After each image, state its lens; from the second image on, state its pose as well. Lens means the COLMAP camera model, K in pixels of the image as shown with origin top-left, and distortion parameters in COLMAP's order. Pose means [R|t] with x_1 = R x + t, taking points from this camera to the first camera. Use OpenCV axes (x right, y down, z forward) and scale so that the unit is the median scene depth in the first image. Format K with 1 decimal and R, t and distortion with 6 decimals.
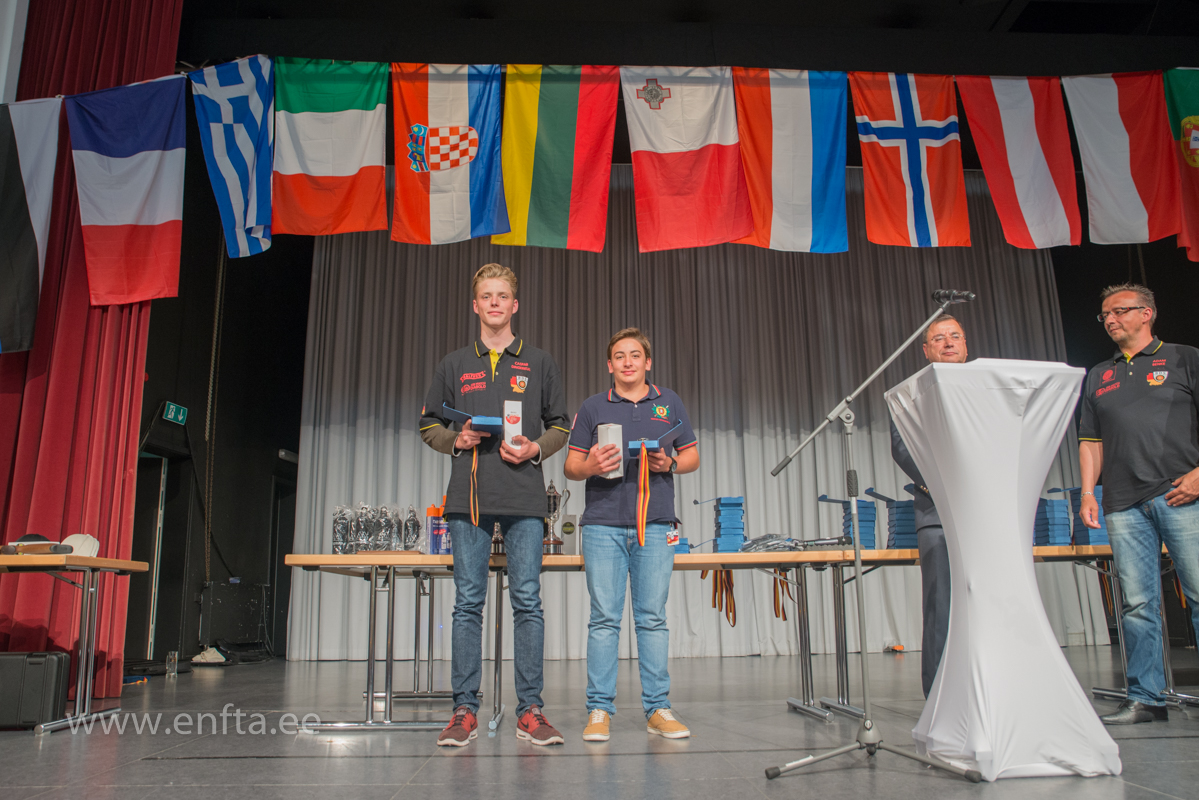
lens RADIAL K [[912.4, 0, 605.5], [0, 912.4, 406.8], [0, 0, 1]] dist [-0.085851, 0.019371]
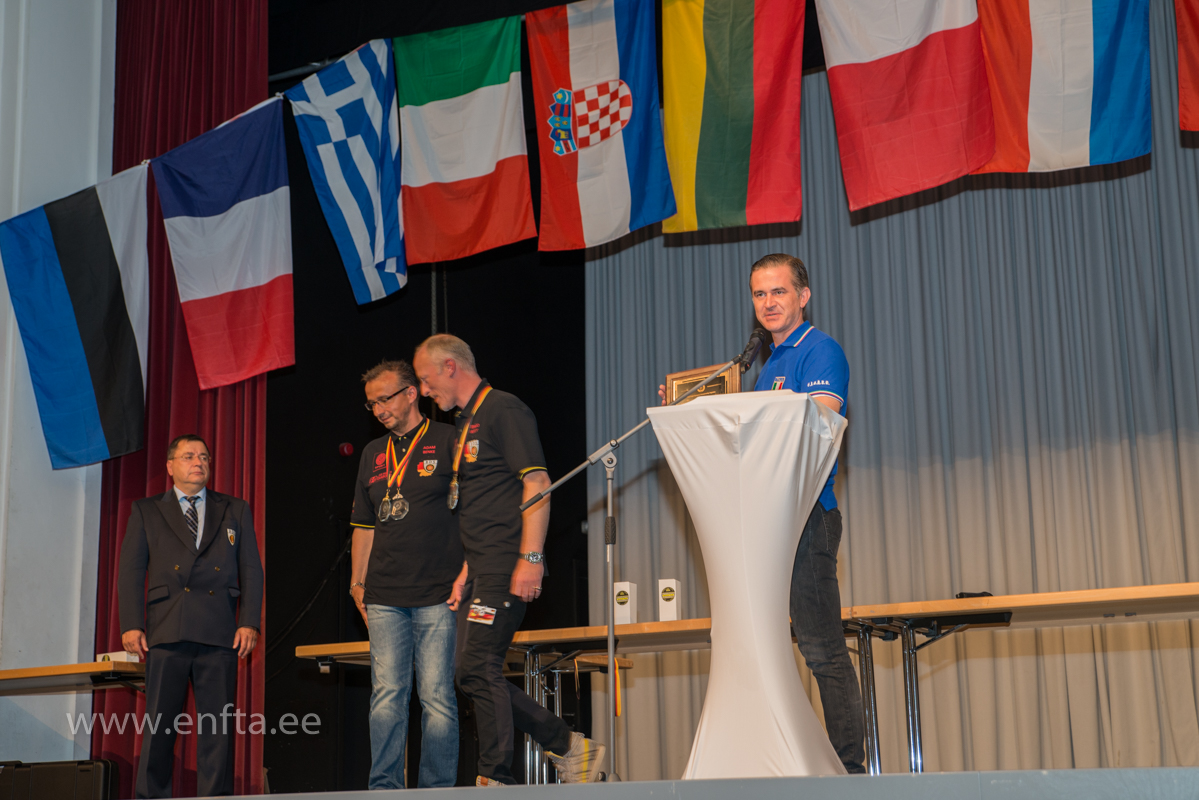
lens RADIAL K [[1764.2, 0, 595.6], [0, 1764.2, 397.4], [0, 0, 1]] dist [0.069413, 0.000000]
pose [[0.870687, -0.116586, -0.477820, 0.421098], [0.114197, 0.992870, -0.034165, -0.000542], [0.478397, -0.024819, 0.877793, -0.254844]]
